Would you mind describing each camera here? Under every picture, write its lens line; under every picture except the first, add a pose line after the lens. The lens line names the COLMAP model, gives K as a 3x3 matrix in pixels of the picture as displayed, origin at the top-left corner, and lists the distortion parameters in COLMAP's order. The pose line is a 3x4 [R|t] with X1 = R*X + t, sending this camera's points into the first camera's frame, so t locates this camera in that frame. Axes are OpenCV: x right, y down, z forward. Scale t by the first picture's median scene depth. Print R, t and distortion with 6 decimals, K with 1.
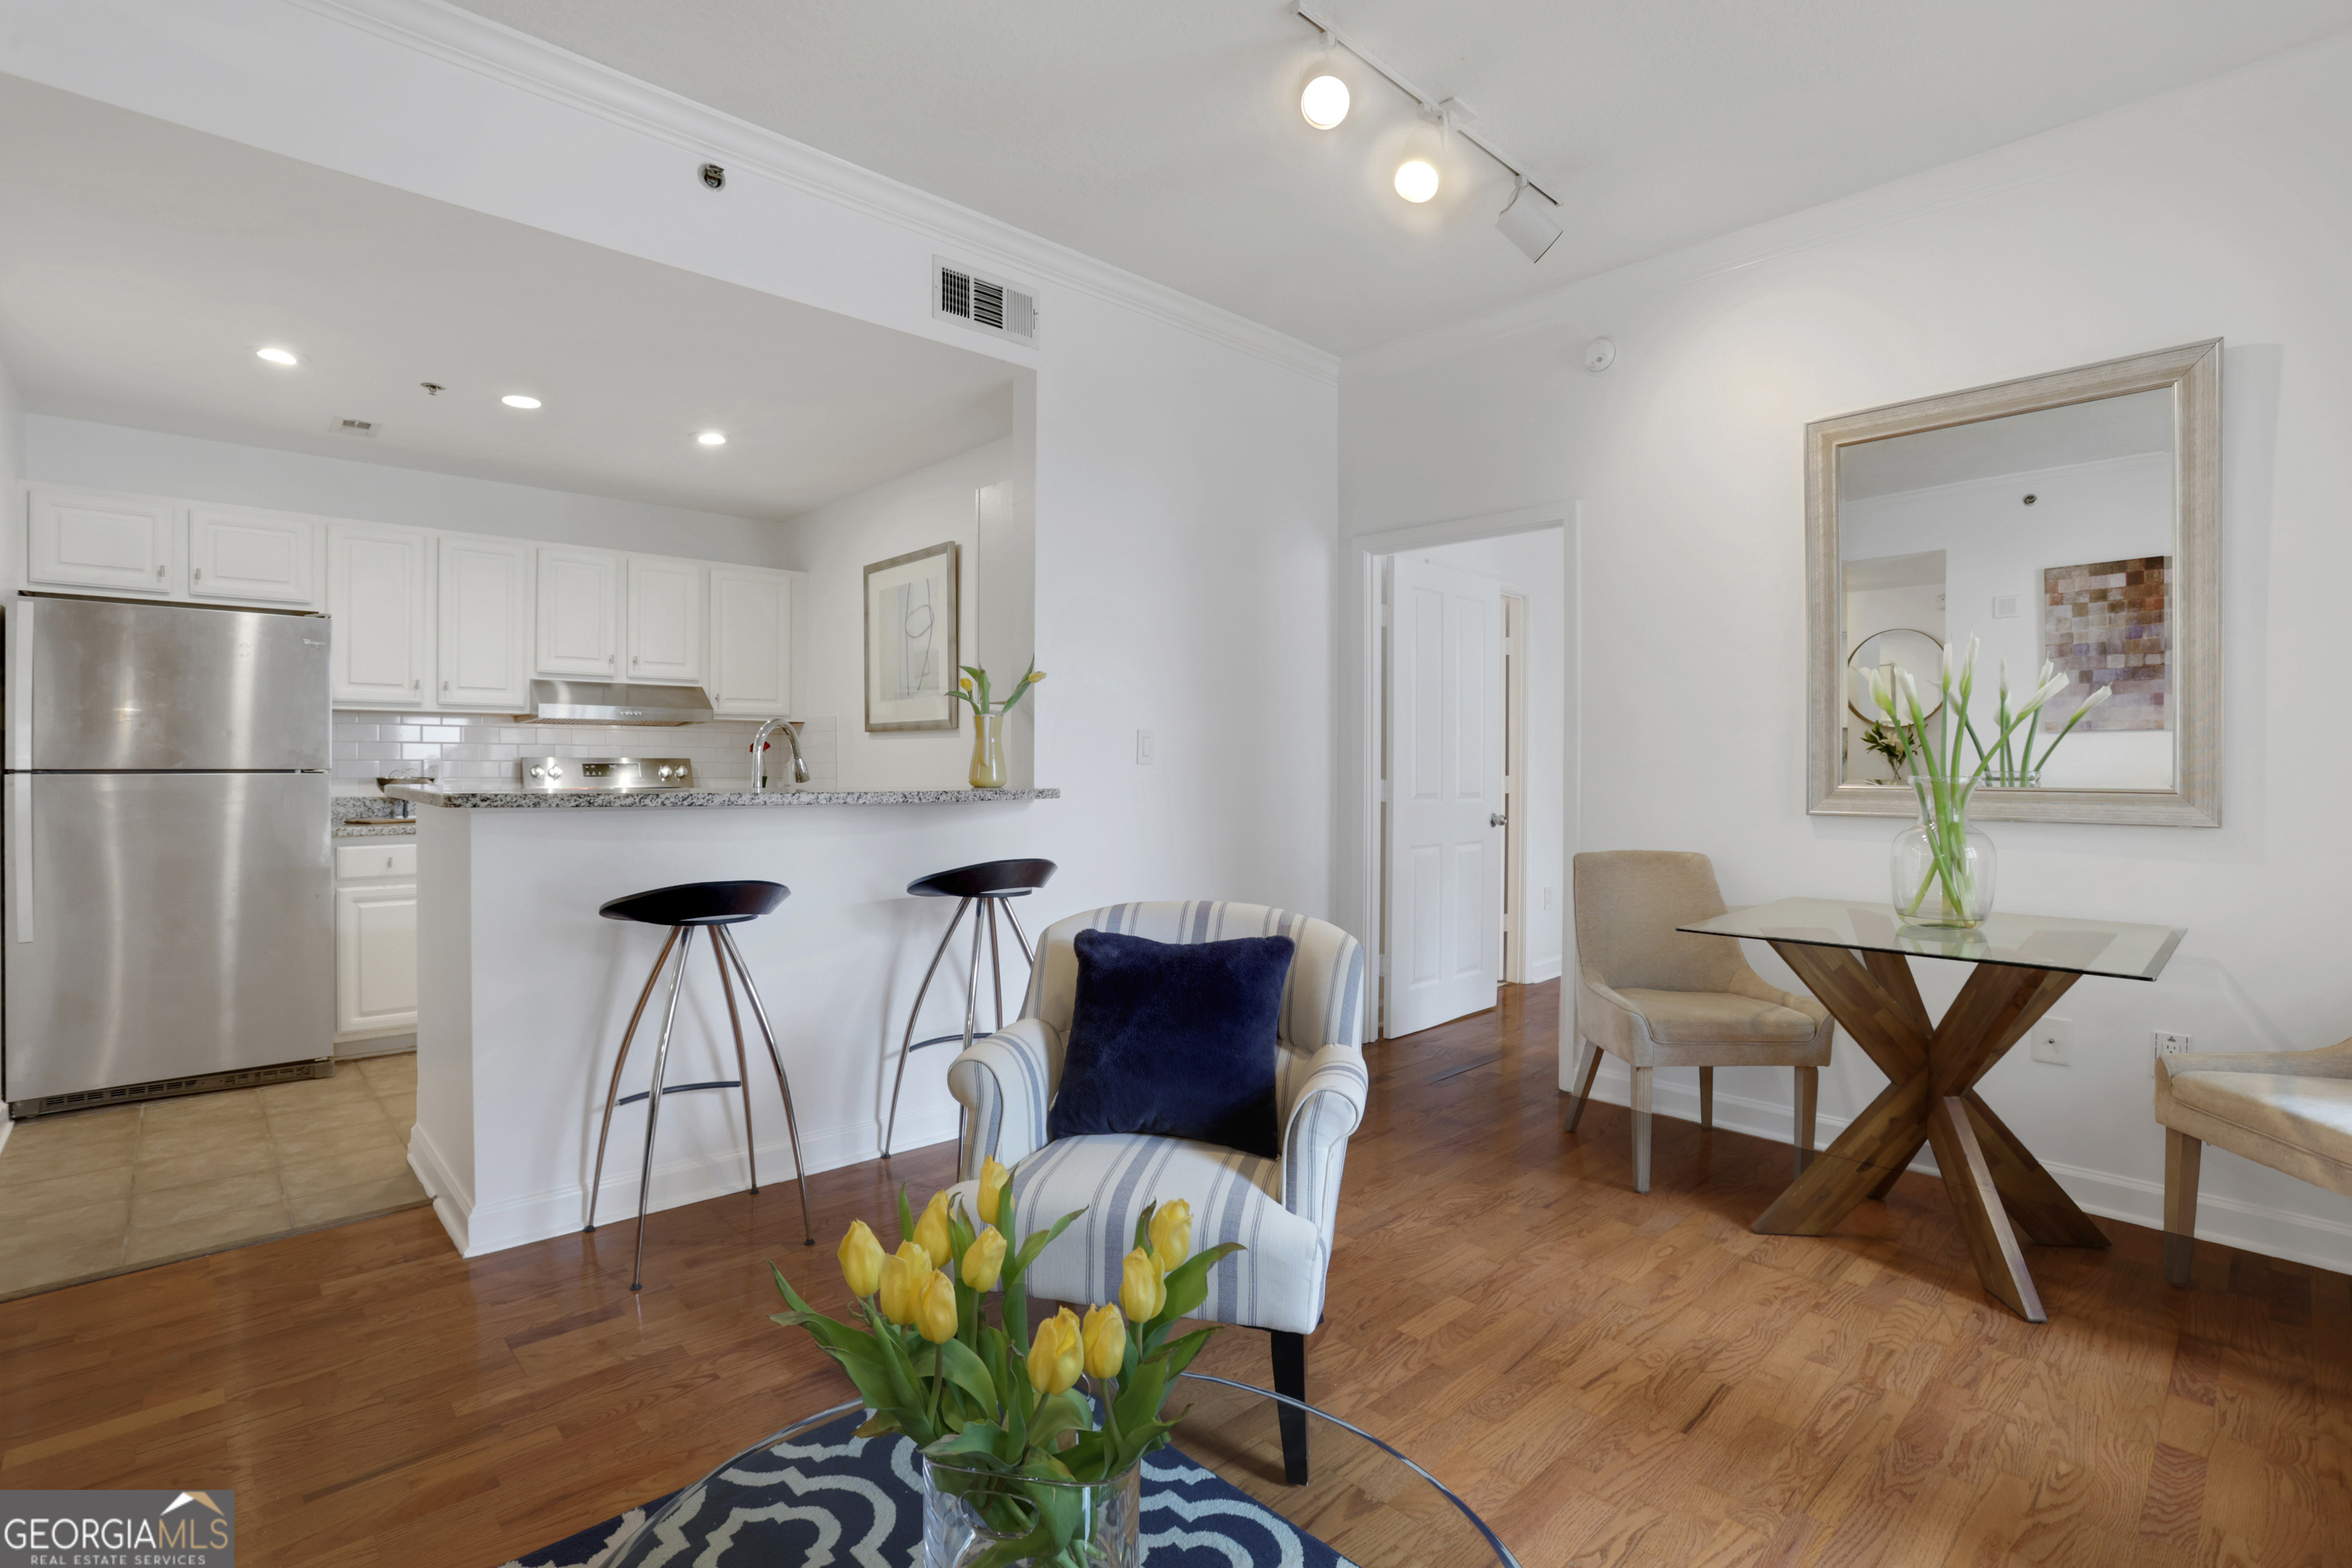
lens RADIAL K [[1107.8, 0, 1166.5], [0, 1107.8, 775.6], [0, 0, 1]] dist [-0.072676, 0.028946]
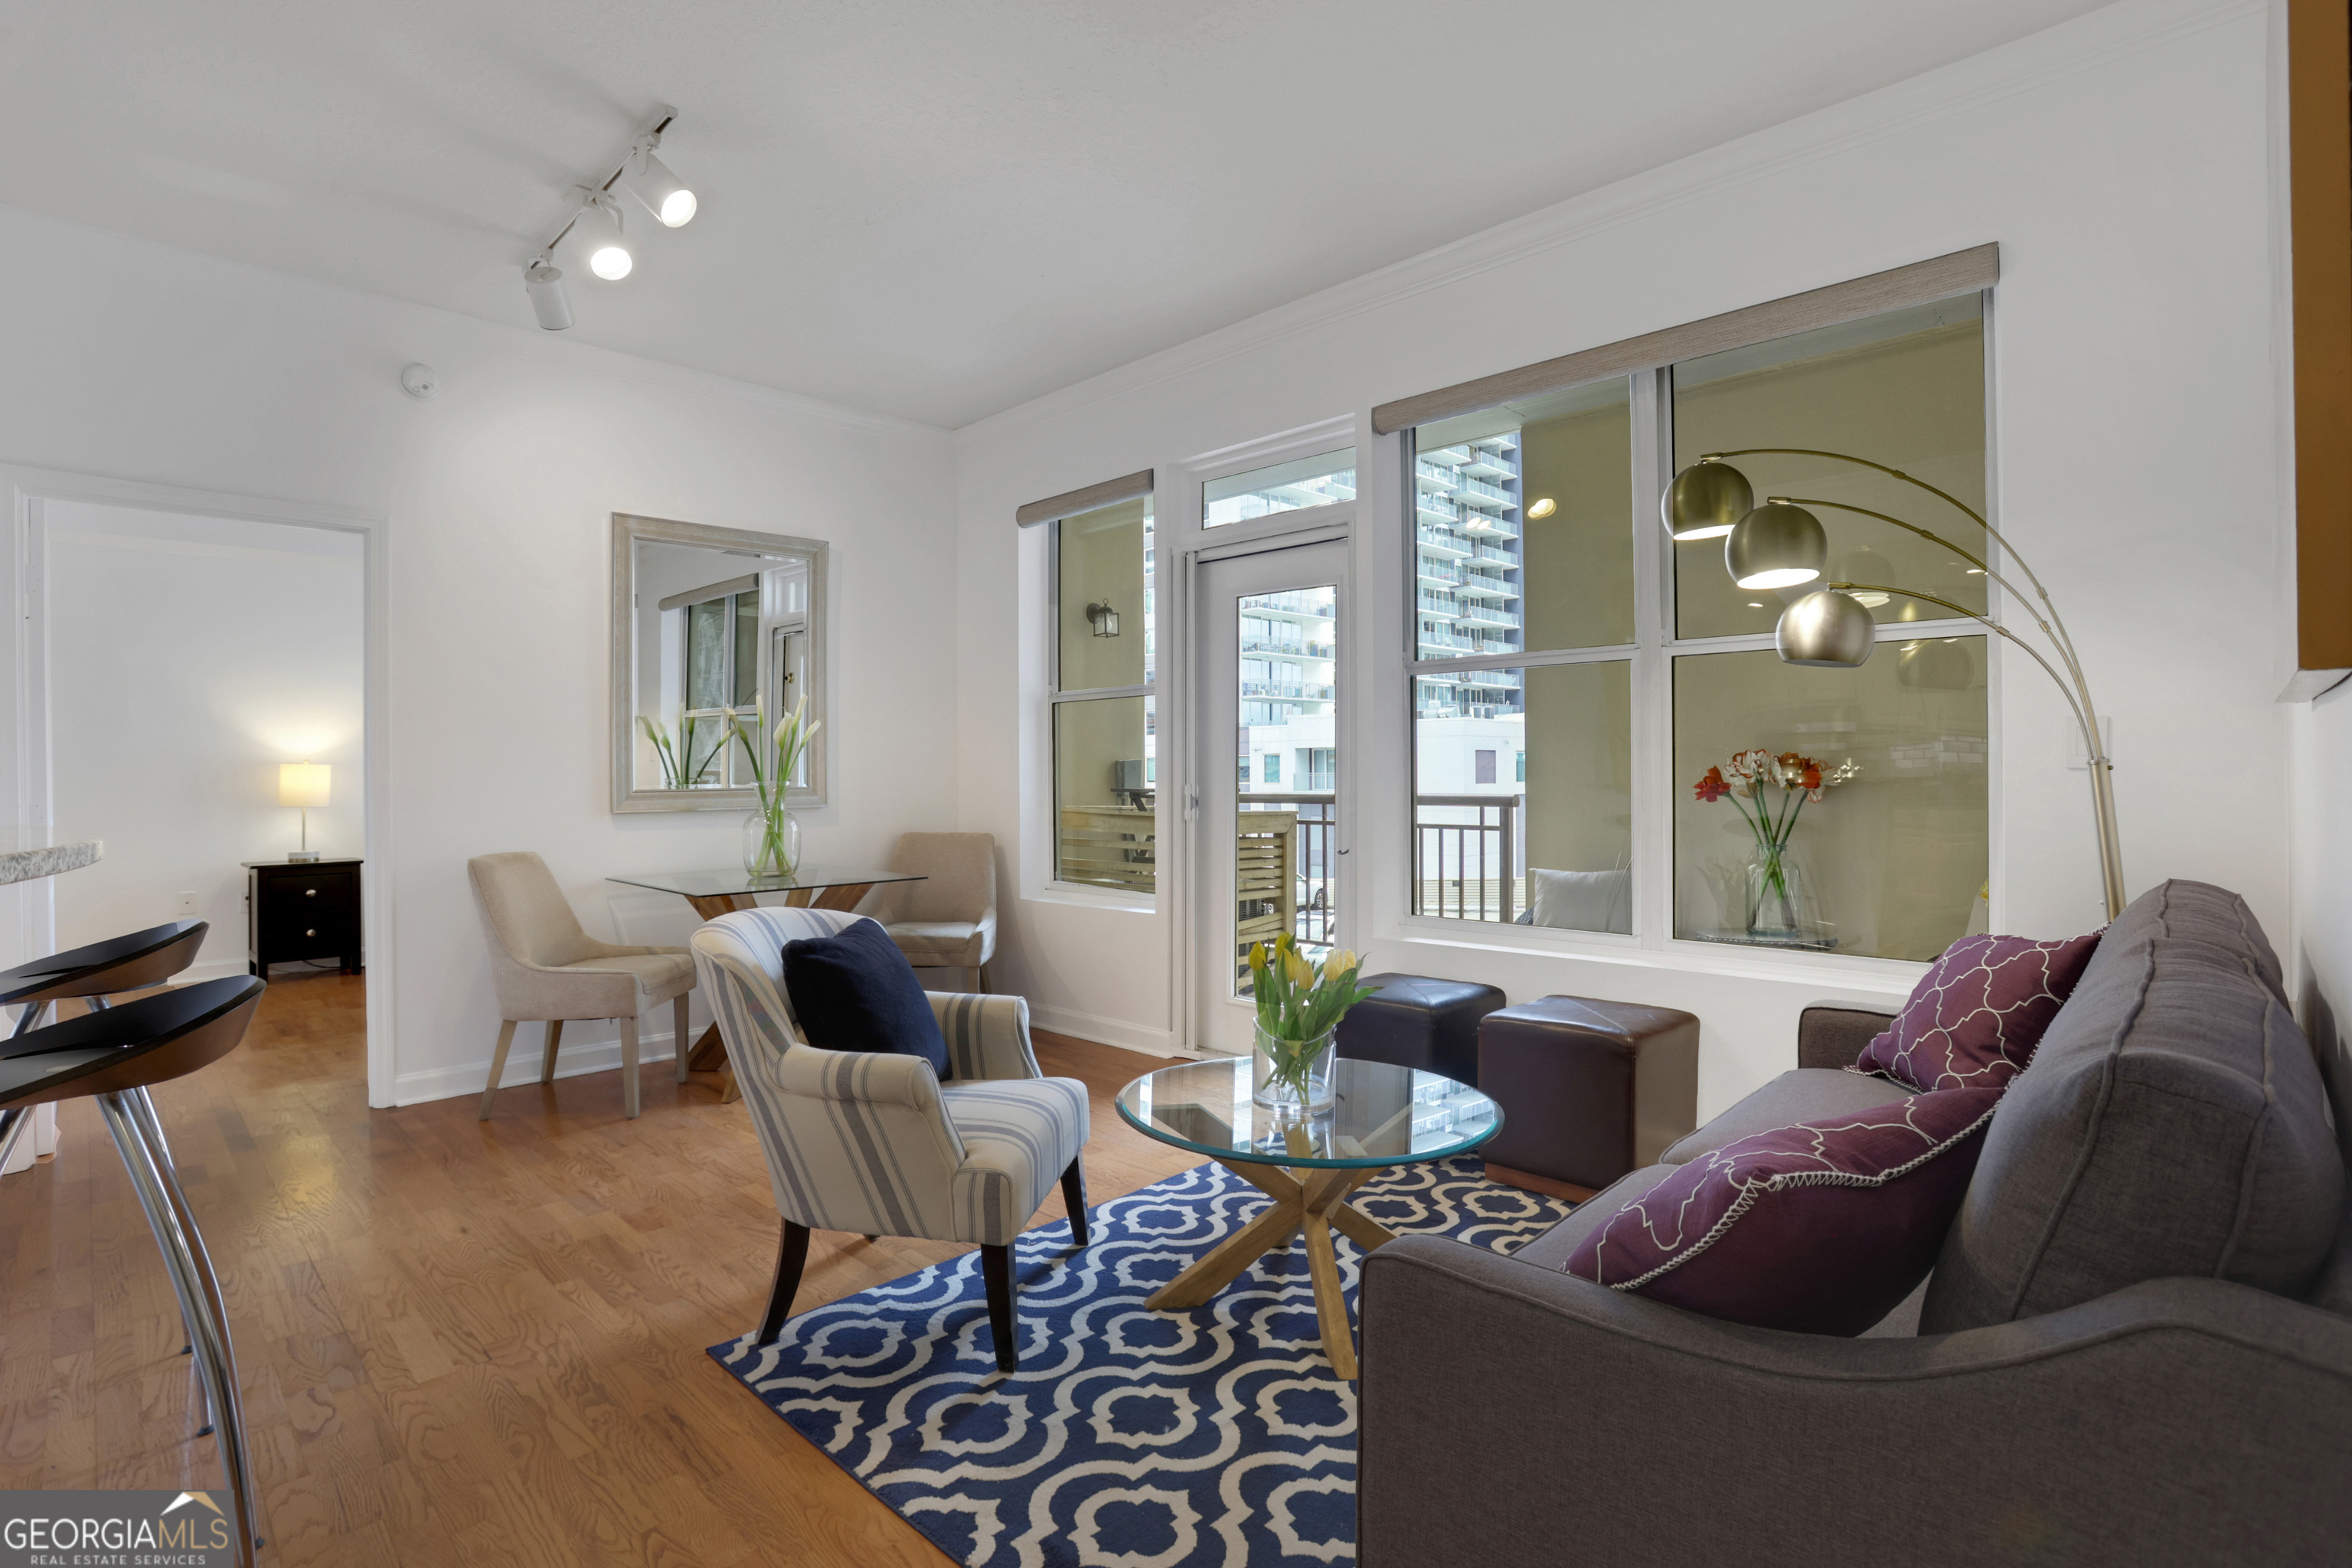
lens RADIAL K [[1107.8, 0, 1176.2], [0, 1107.8, 777.6], [0, 0, 1]] dist [-0.072676, 0.028946]
pose [[-0.046009, -0.009153, 0.998899, -0.639283], [0.016926, 0.999807, 0.009941, -0.007855], [-0.998798, 0.017365, -0.045845, 0.325295]]
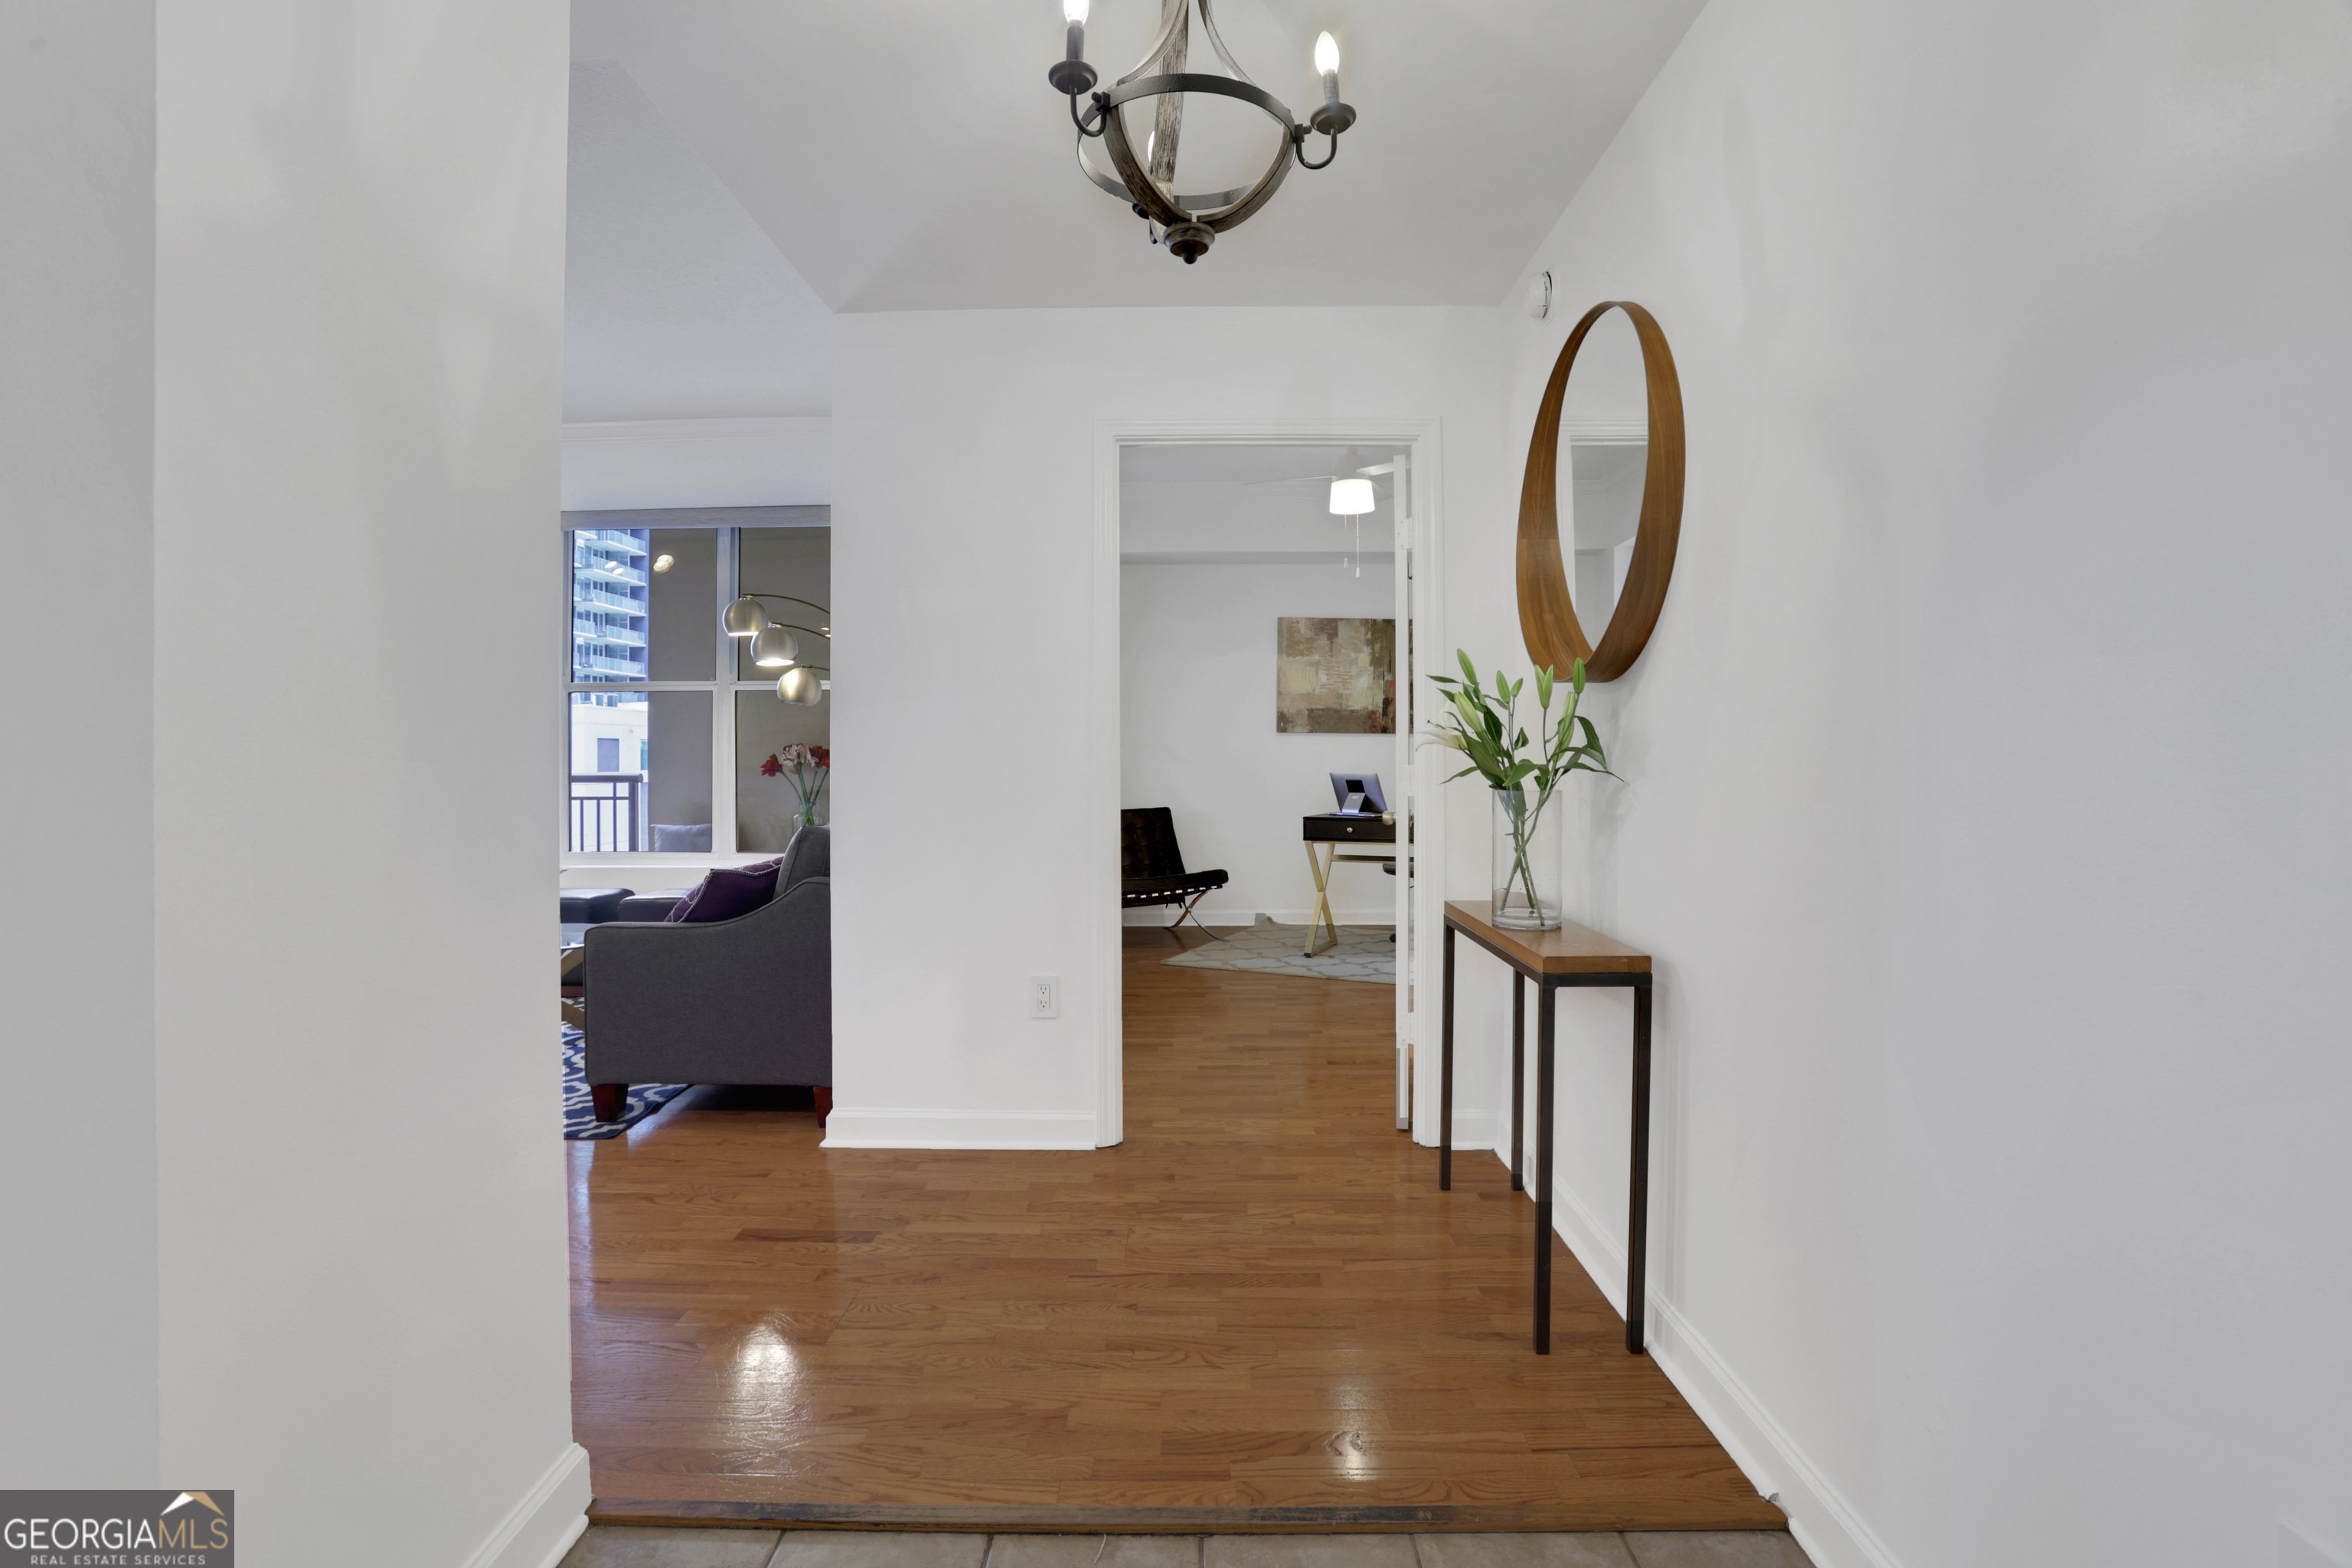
lens RADIAL K [[1107.8, 0, 1185.3], [0, 1107.8, 763.9], [0, 0, 1]] dist [-0.072676, 0.028946]
pose [[-0.723303, -0.005840, 0.690506, -1.255500], [0.006440, 0.999864, 0.015202, -0.005964], [-0.690501, 0.015442, -0.723167, 0.546310]]
